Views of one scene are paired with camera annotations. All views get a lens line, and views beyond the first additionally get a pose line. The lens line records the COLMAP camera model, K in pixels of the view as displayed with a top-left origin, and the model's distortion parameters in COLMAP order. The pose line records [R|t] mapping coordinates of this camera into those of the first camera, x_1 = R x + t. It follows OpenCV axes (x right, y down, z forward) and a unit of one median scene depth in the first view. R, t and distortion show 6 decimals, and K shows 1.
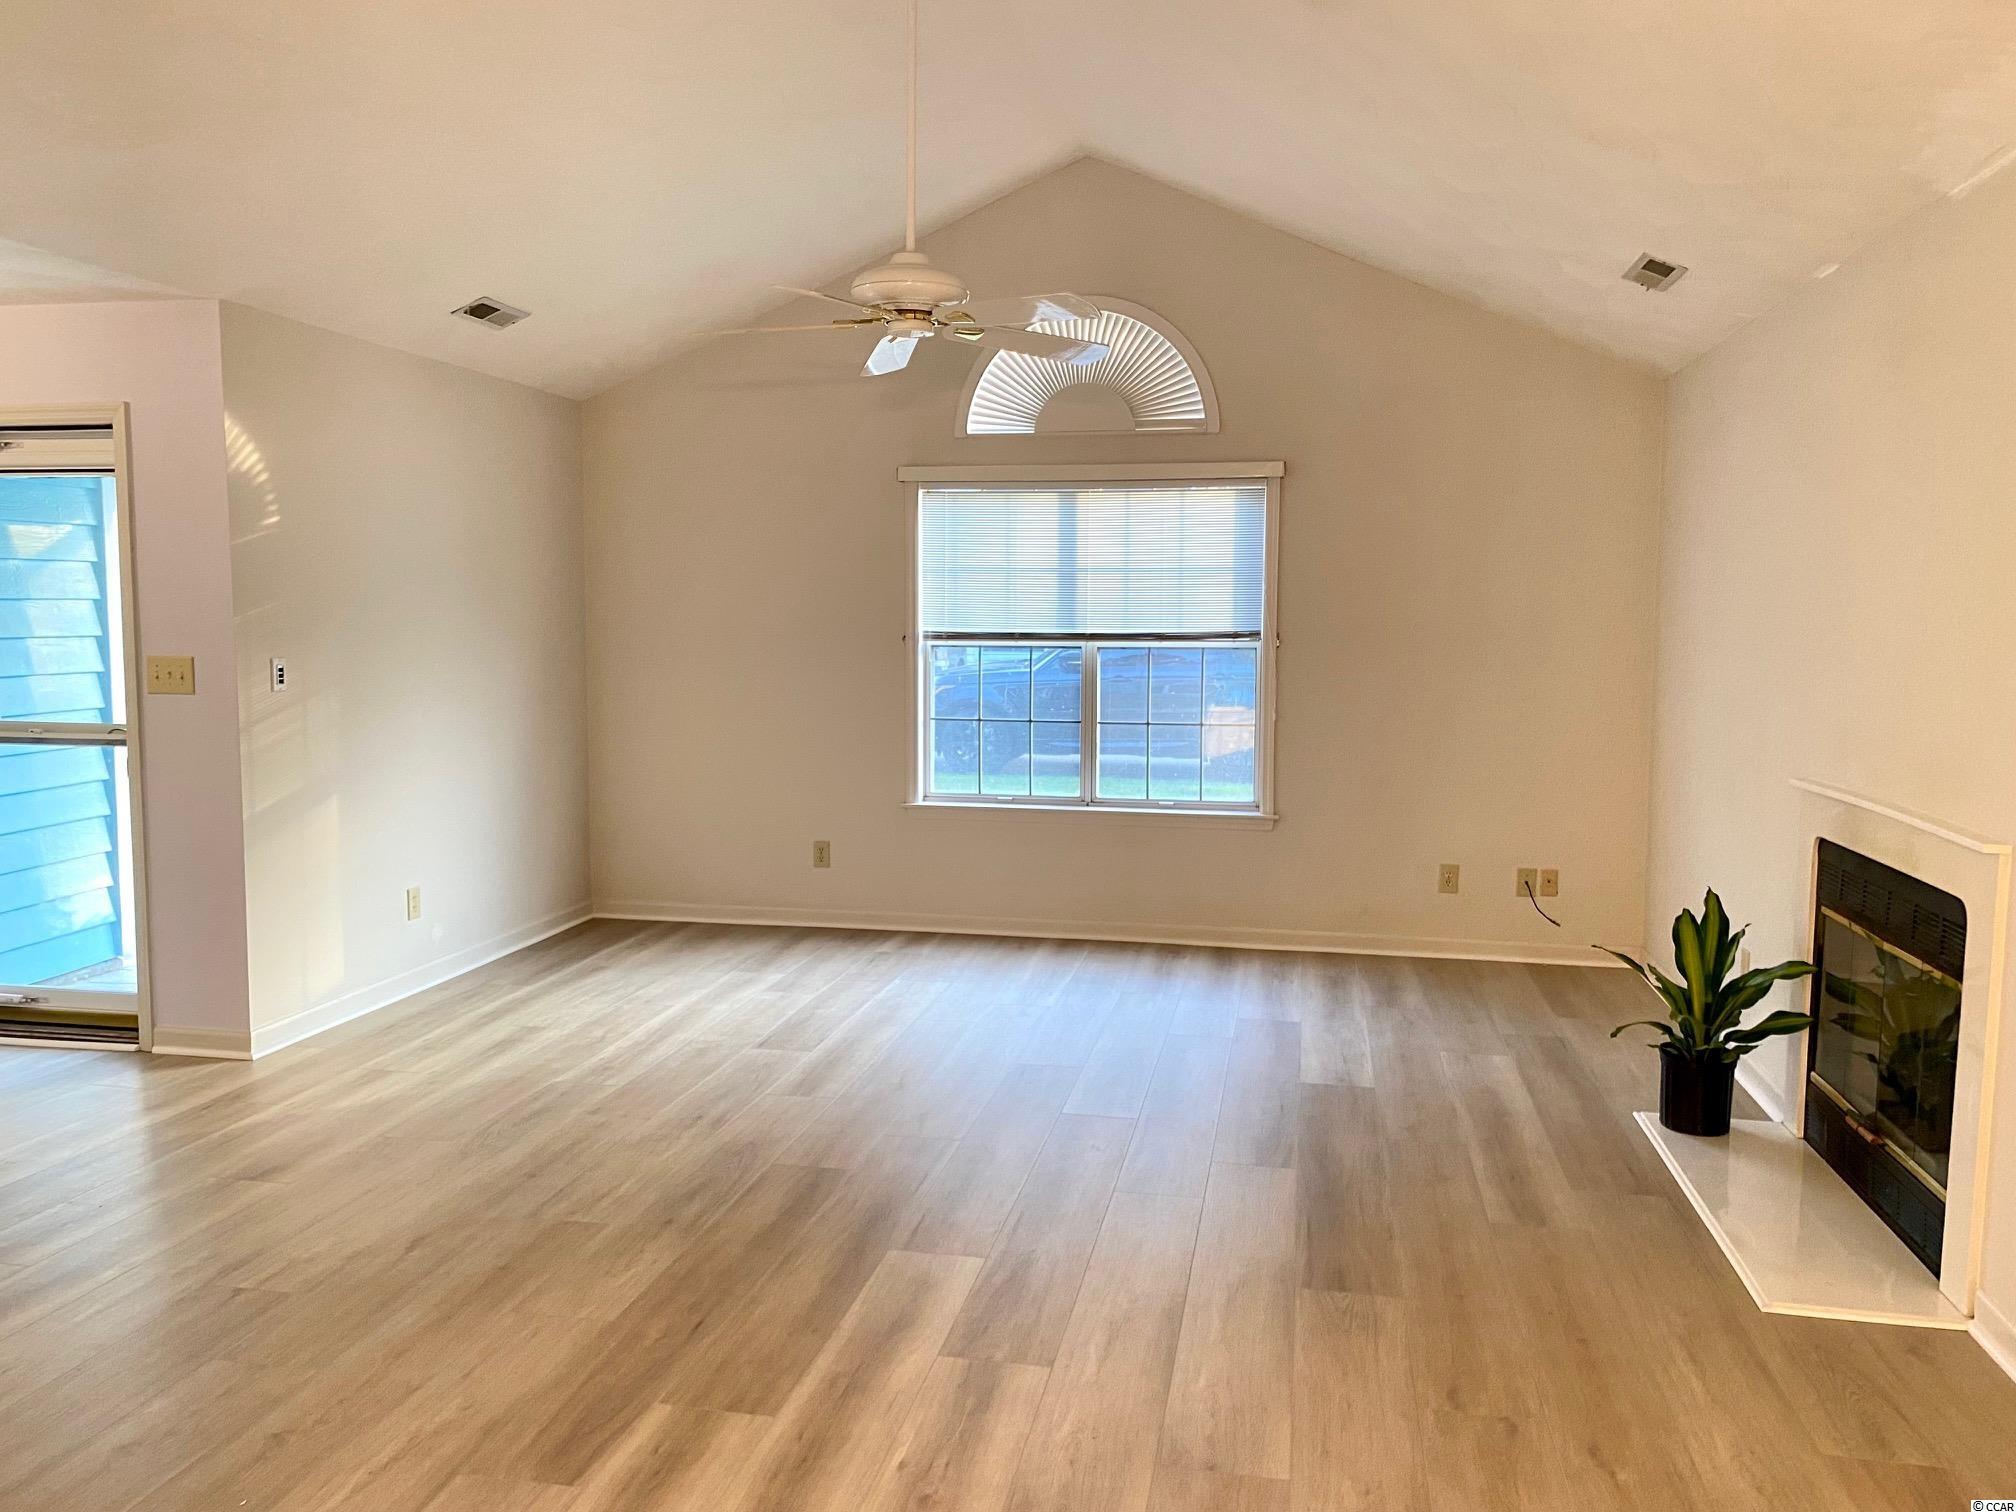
lens RADIAL K [[1548.8, 0, 1019.6], [0, 1548.8, 745.9], [0, 0, 1]] dist [0.003902, 0.002155]
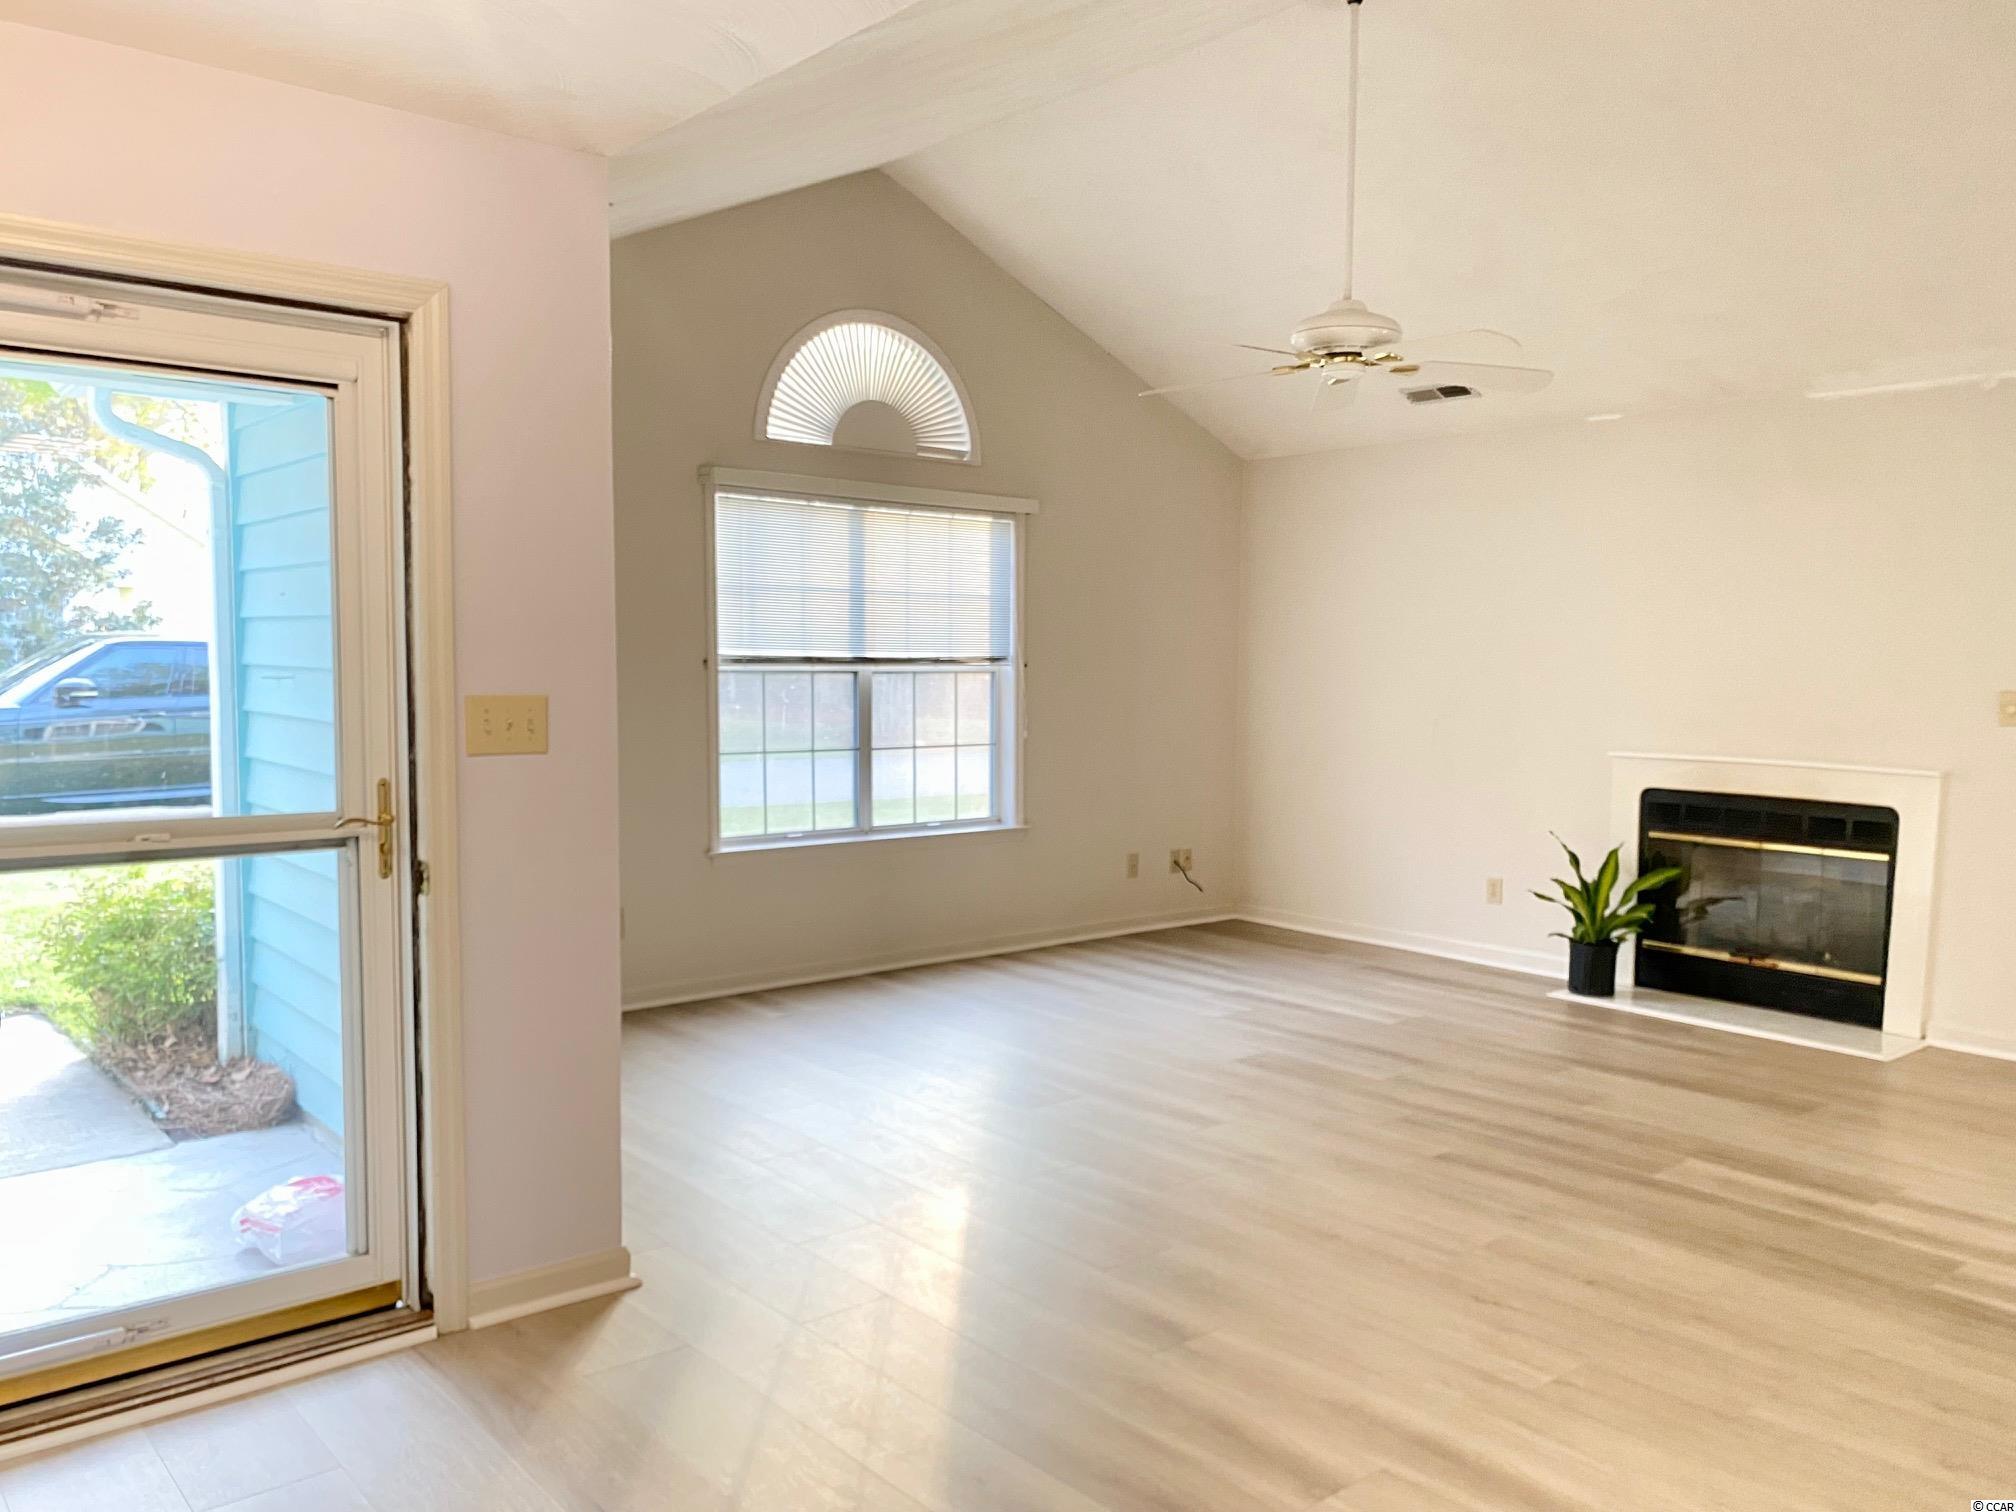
lens RADIAL K [[1548.8, 0, 1014.6], [0, 1548.8, 774.9], [0, 0, 1]] dist [0.003902, 0.002155]
pose [[0.629045, -0.060165, 0.775037, -0.681448], [0.056558, 0.997900, 0.031562, -0.025302], [-0.775309, 0.023981, 0.631127, 0.326410]]
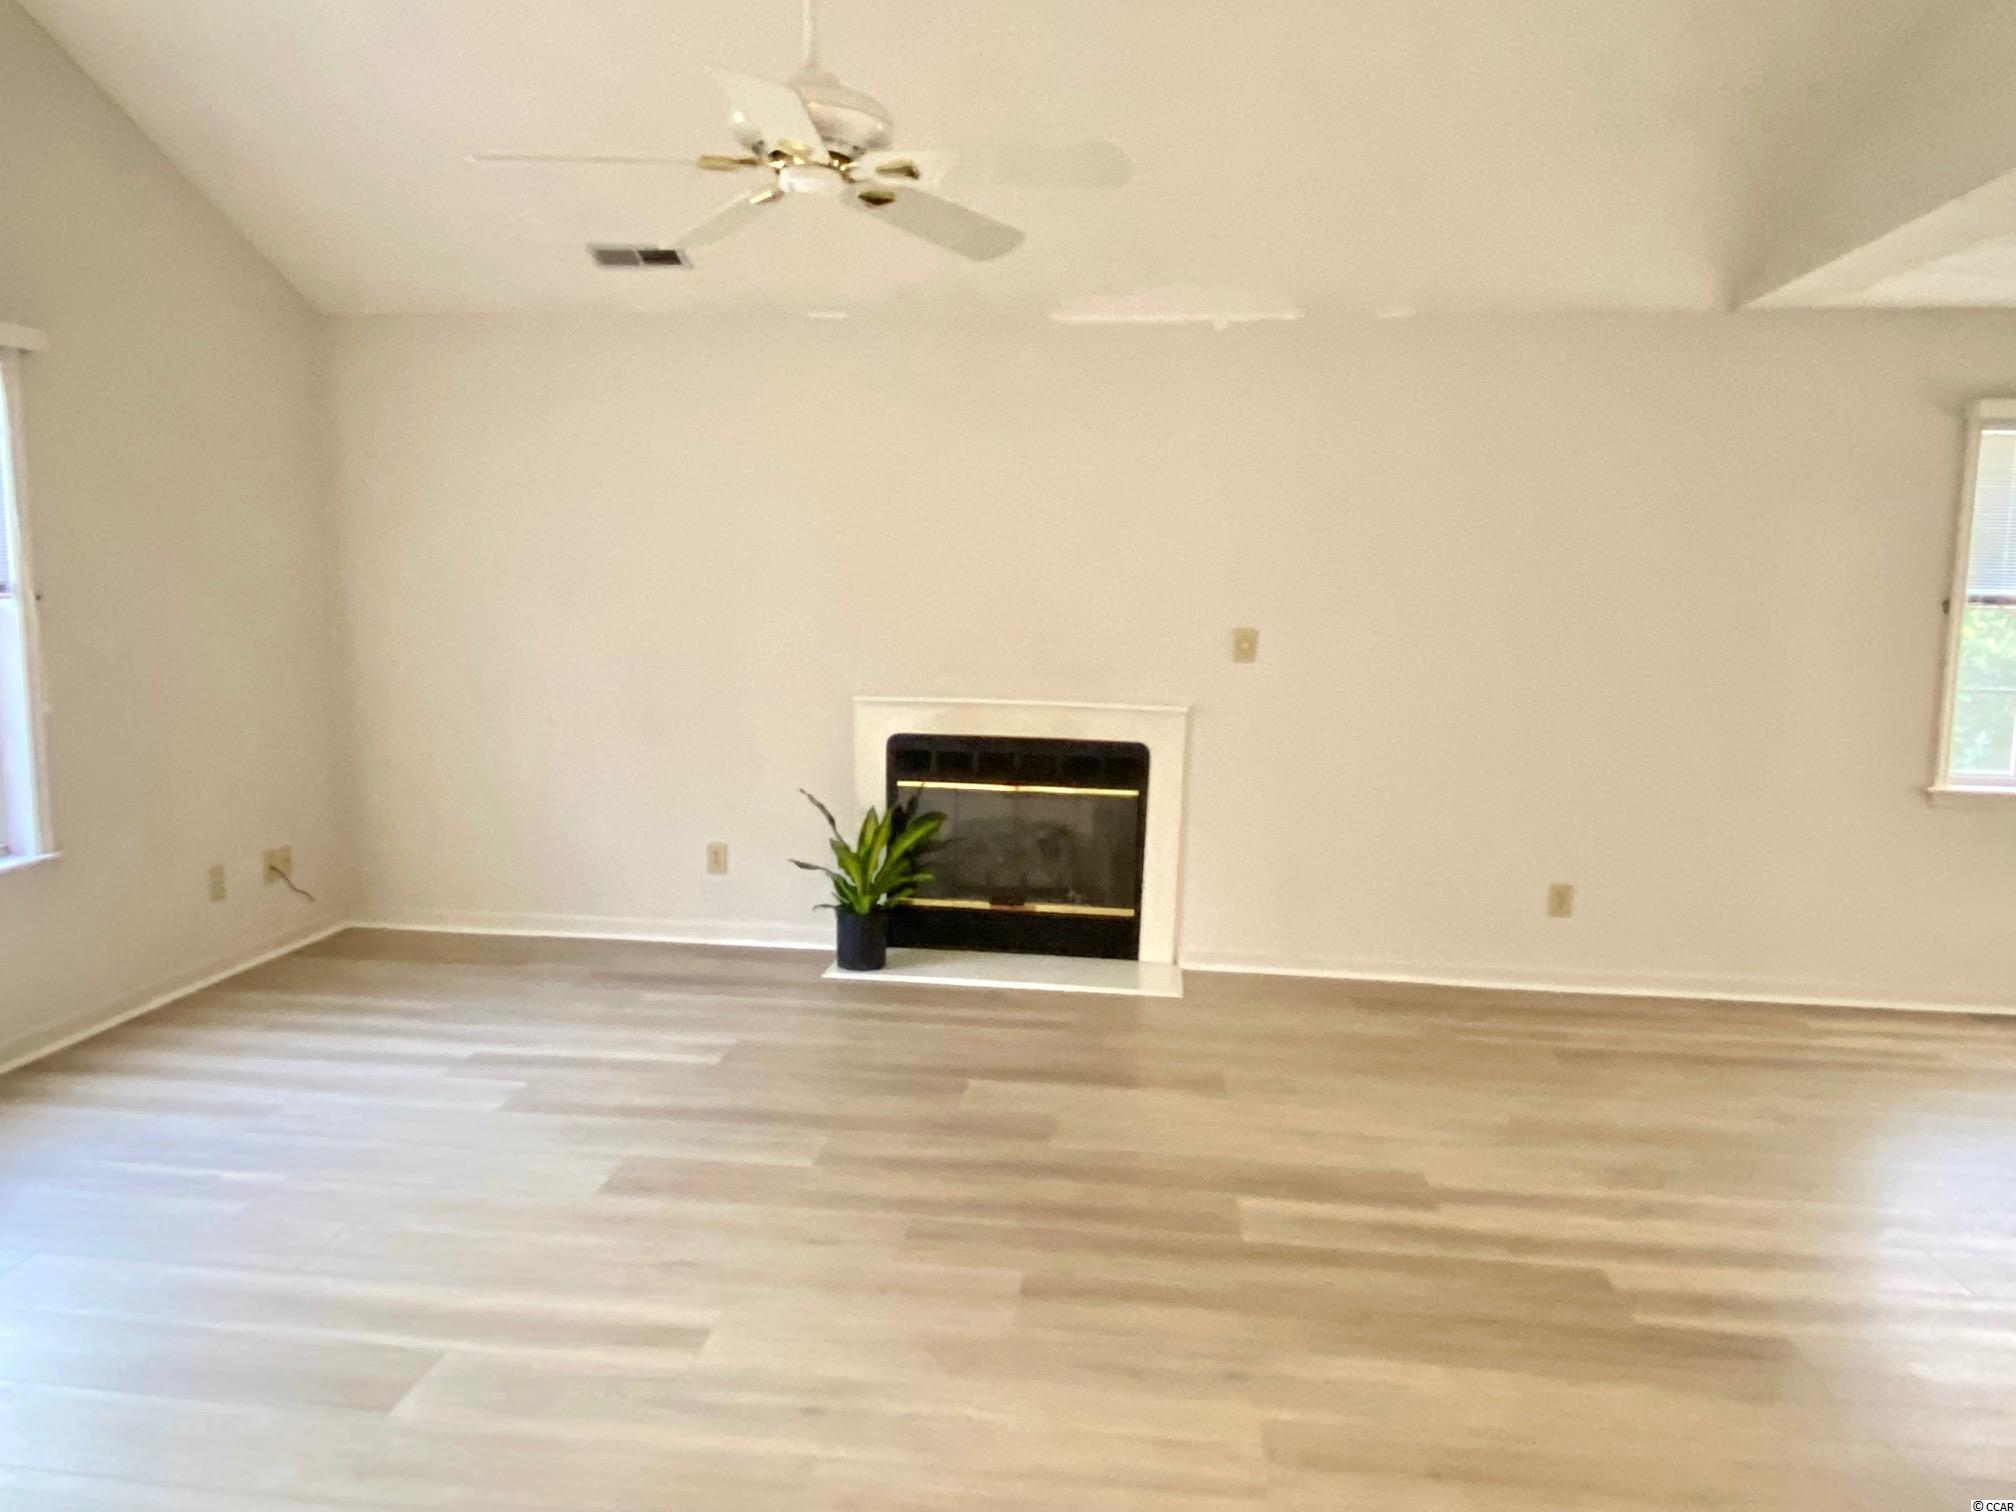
lens RADIAL K [[1420.5, 0, 990.7], [0, 1420.5, 746.5], [0, 0, 1]] dist [0.042956, -0.014604]
pose [[-0.063790, -0.126660, 0.989893, -0.491102], [0.060647, 0.989588, 0.130529, -0.059943], [-0.996119, 0.068361, -0.055444, 0.624815]]
